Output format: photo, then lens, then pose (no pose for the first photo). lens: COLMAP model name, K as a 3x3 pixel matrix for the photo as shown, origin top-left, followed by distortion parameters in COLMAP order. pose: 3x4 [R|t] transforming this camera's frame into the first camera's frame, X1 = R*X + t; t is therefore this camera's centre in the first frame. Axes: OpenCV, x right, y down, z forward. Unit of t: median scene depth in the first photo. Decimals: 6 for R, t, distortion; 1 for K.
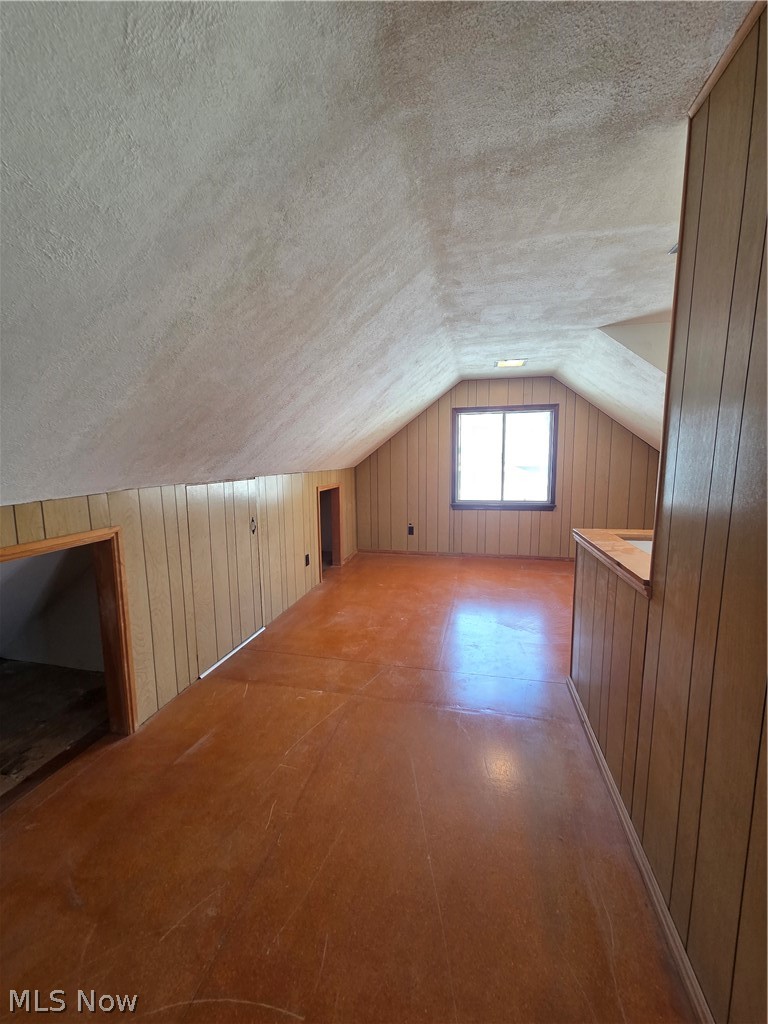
lens RADIAL K [[417.4, 0, 382.0], [0, 417.4, 514.0], [0, 0, 1]] dist [0.005060, -0.000063]
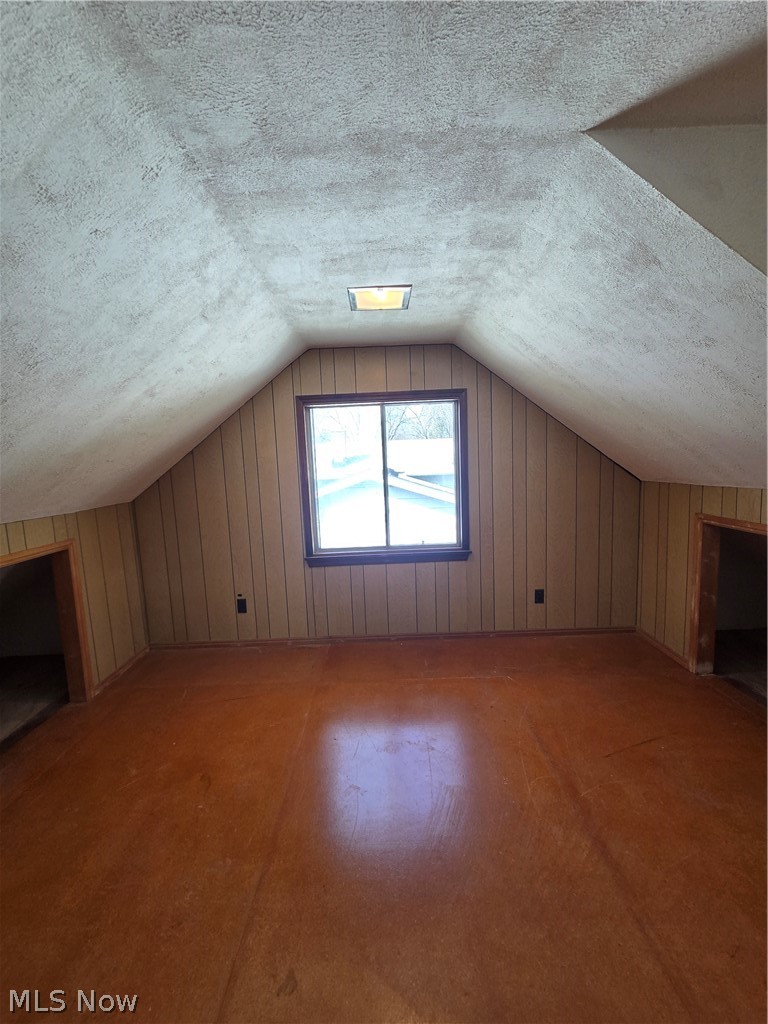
lens RADIAL K [[417.4, 0, 383.5], [0, 417.4, 513.8], [0, 0, 1]] dist [0.005060, -0.000063]
pose [[0.971857, -0.054782, 0.229112, 0.147256], [0.059597, 0.998122, -0.014142, -0.075036], [-0.227907, 0.027398, 0.973297, 0.416174]]
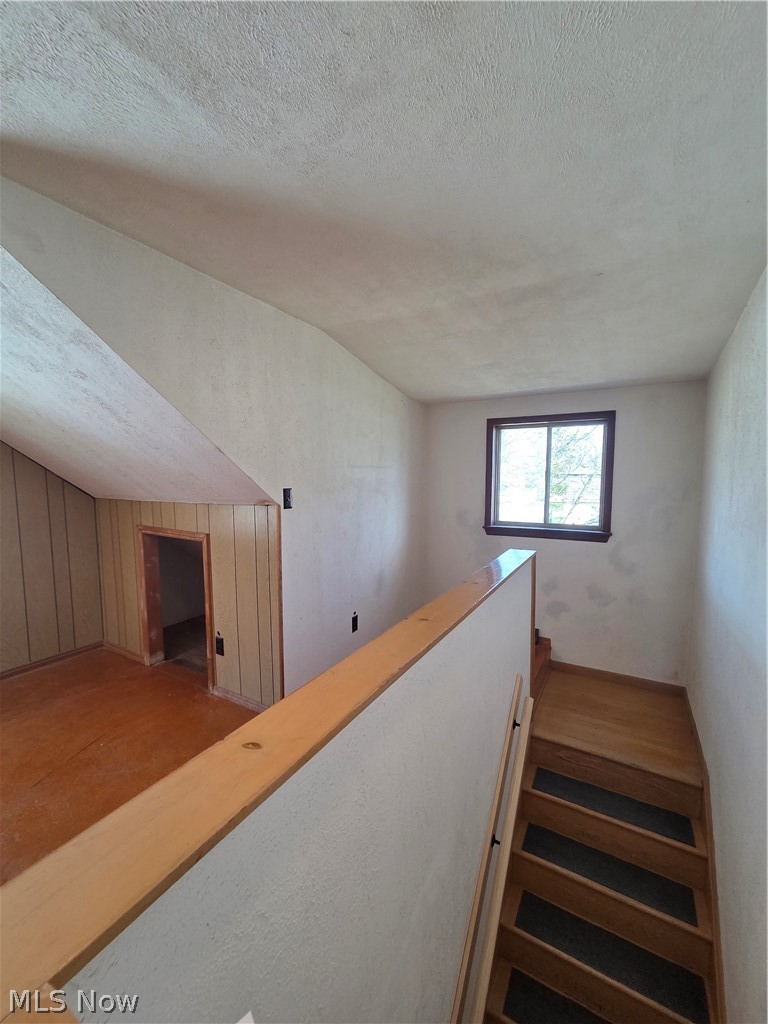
lens RADIAL K [[417.4, 0, 383.4], [0, 417.4, 513.0], [0, 0, 1]] dist [0.005060, -0.000063]
pose [[0.301803, -0.074643, 0.950444, 0.185653], [0.125378, 0.991379, 0.038045, -0.056039], [-0.945090, 0.107683, 0.308560, 0.318853]]
